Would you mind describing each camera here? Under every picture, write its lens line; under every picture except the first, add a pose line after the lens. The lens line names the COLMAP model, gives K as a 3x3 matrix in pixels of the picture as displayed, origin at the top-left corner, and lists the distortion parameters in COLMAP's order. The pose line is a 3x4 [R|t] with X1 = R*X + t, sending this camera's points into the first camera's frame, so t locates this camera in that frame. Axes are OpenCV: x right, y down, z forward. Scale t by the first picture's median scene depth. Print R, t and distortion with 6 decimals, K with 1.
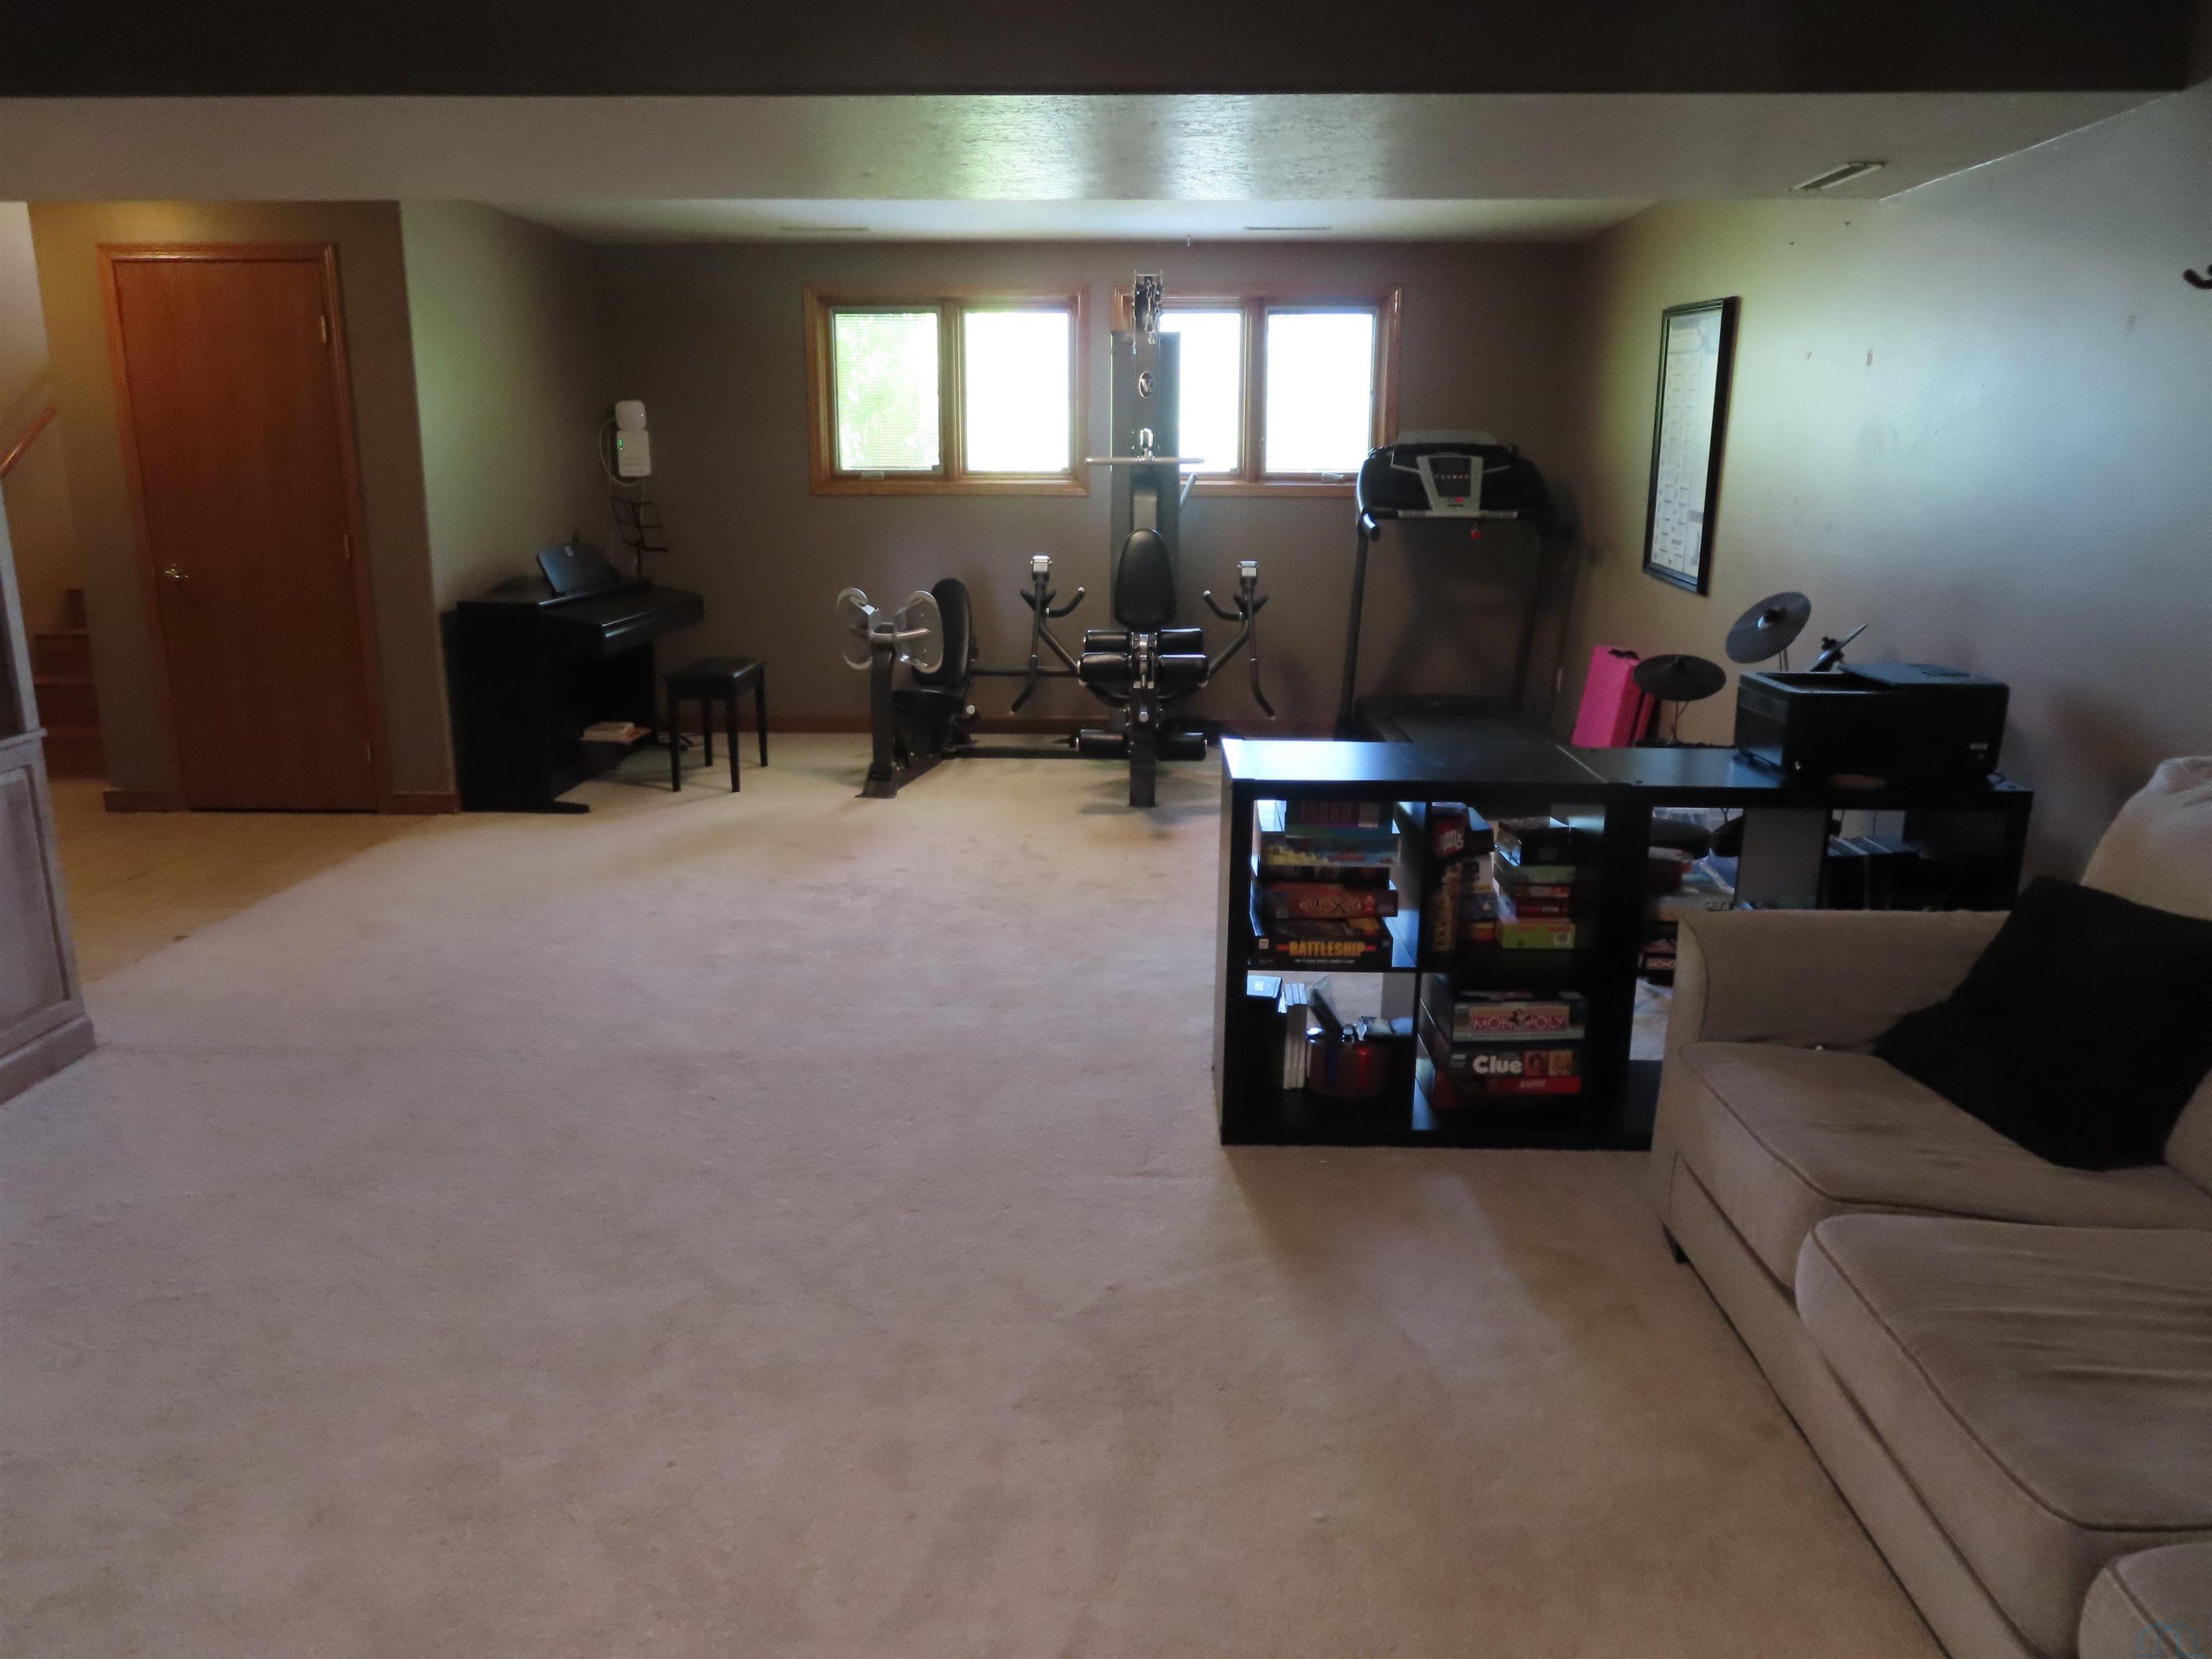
lens RADIAL K [[1567.8, 0, 1103.8], [0, 1567.8, 831.0], [0, 0, 1]] dist [-0.004493, -0.001710]
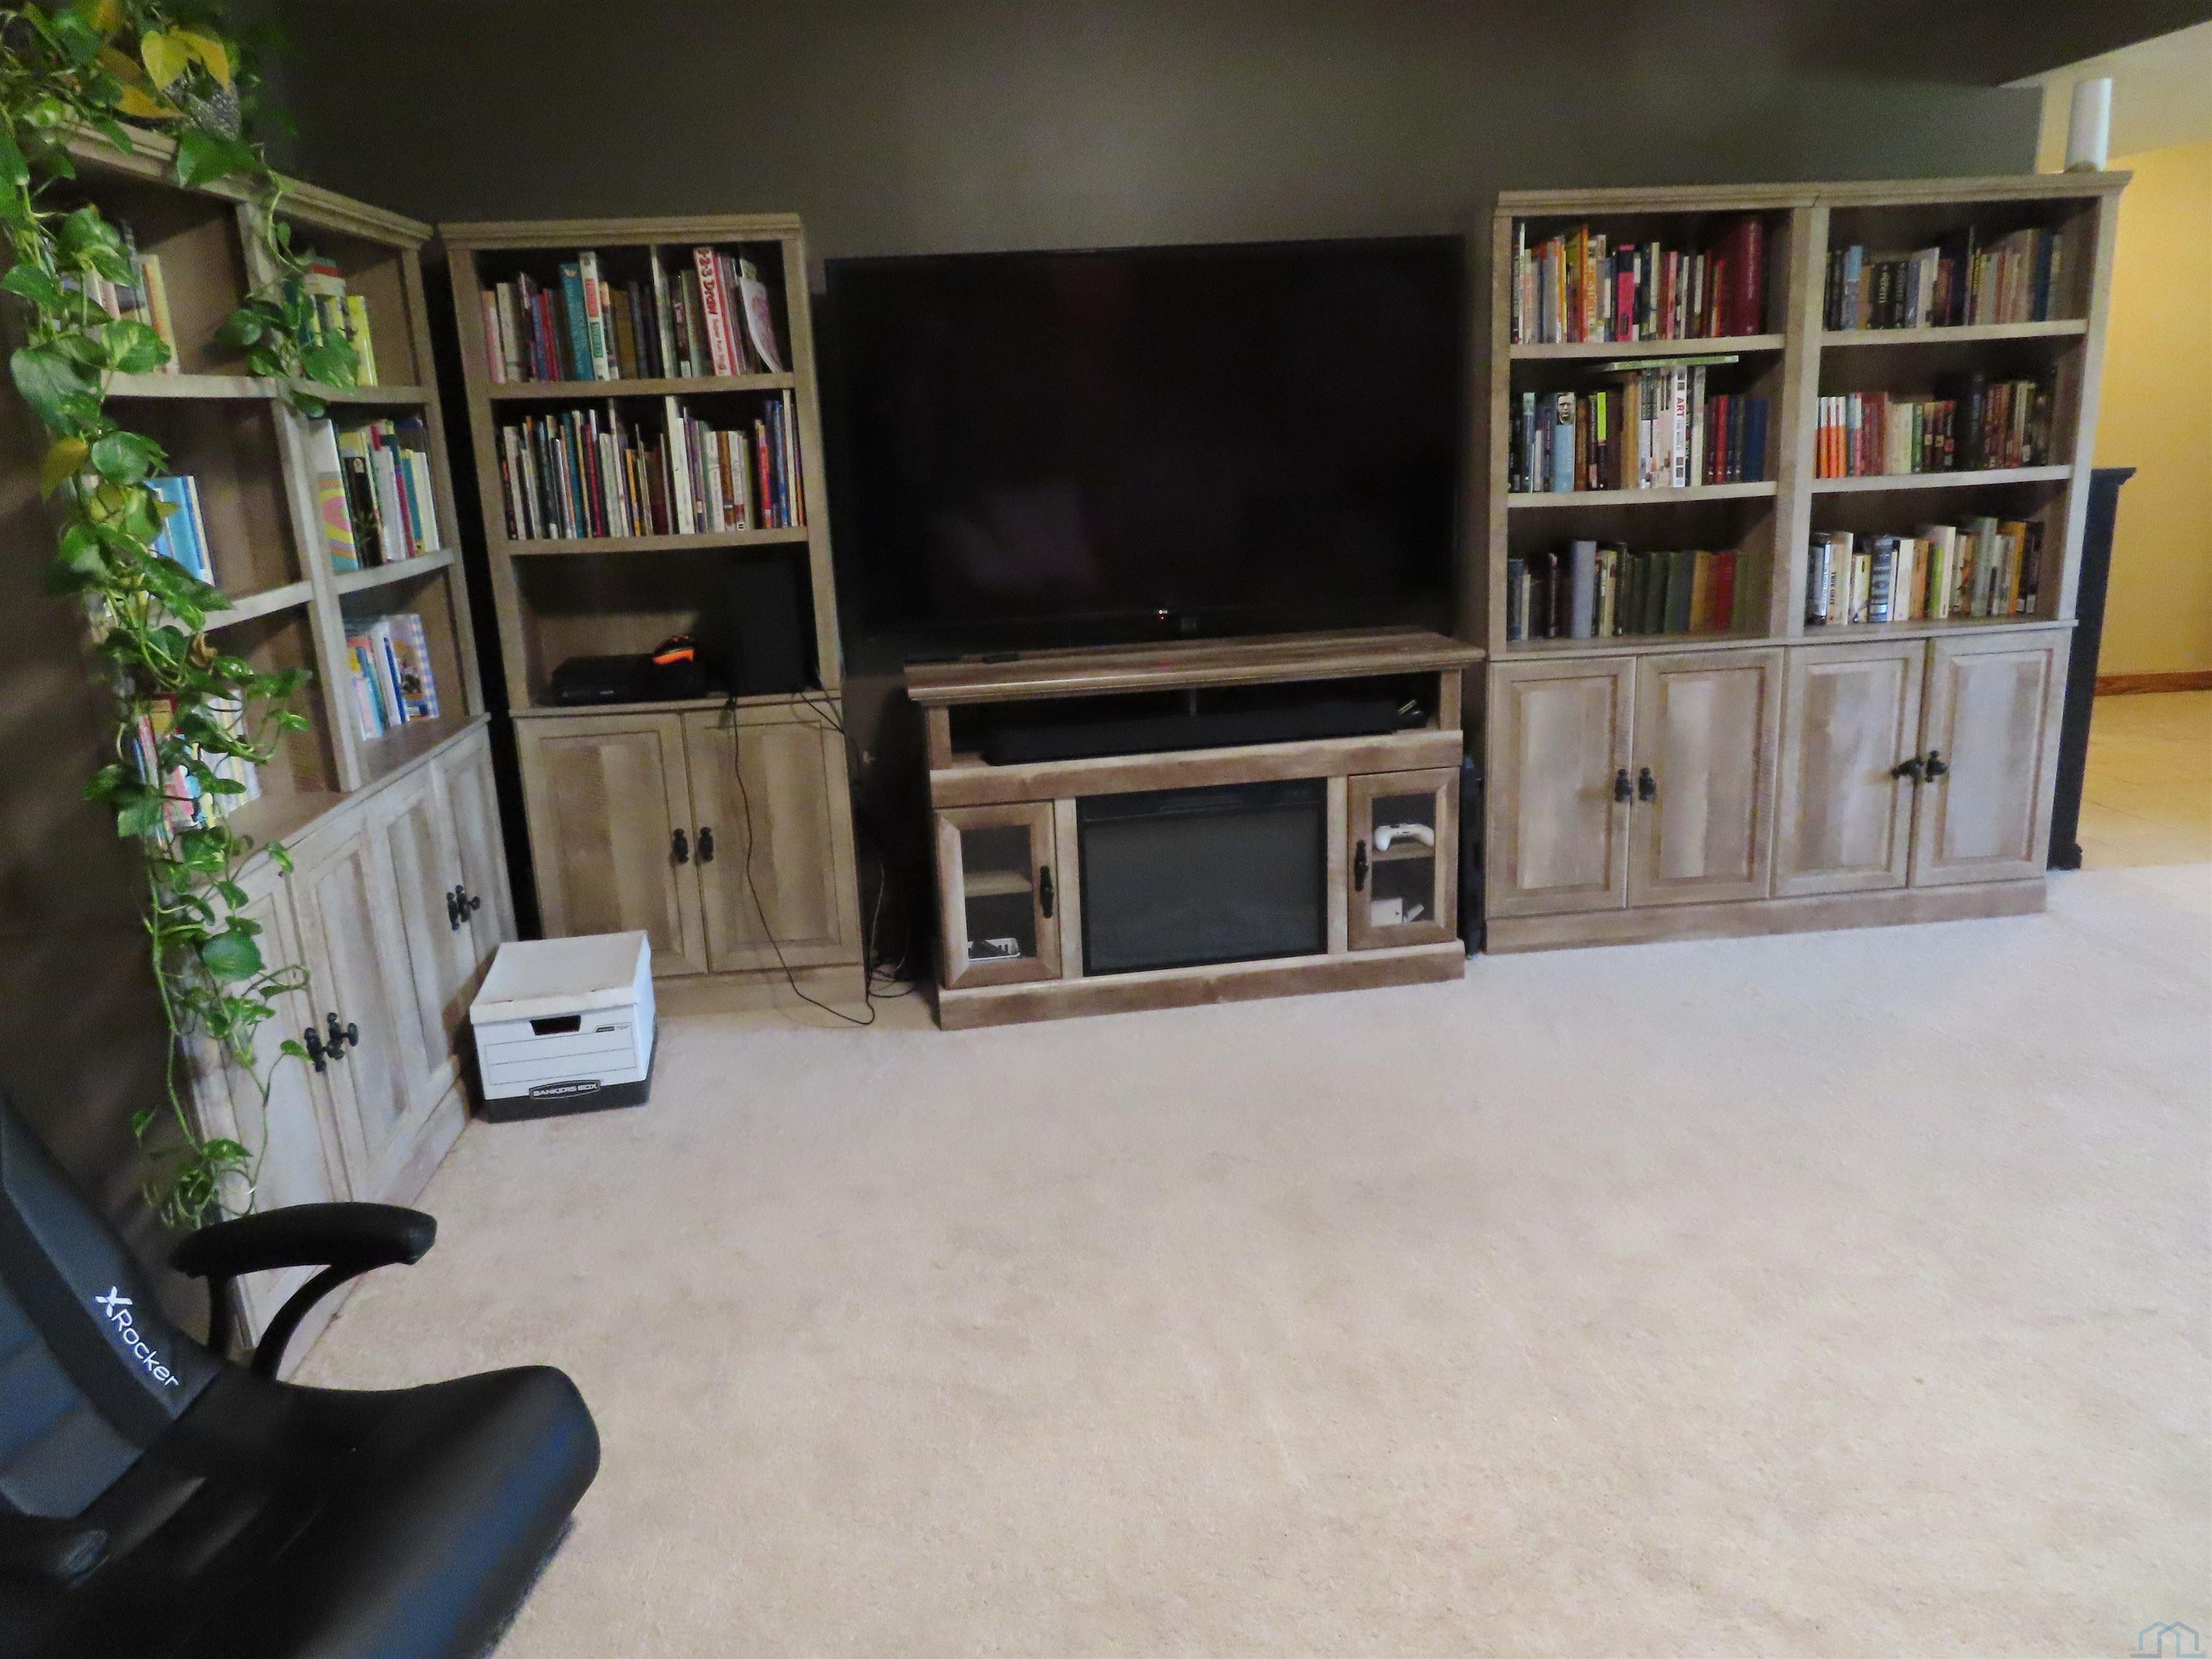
lens RADIAL K [[1567.8, 0, 1109.0], [0, 1567.8, 827.1], [0, 0, 1]] dist [-0.004493, -0.001710]
pose [[0.120867, 0.243910, -0.962236, 0.342186], [-0.195062, 0.956280, 0.217899, -0.032654], [0.973315, 0.161358, 0.163160, 0.175282]]
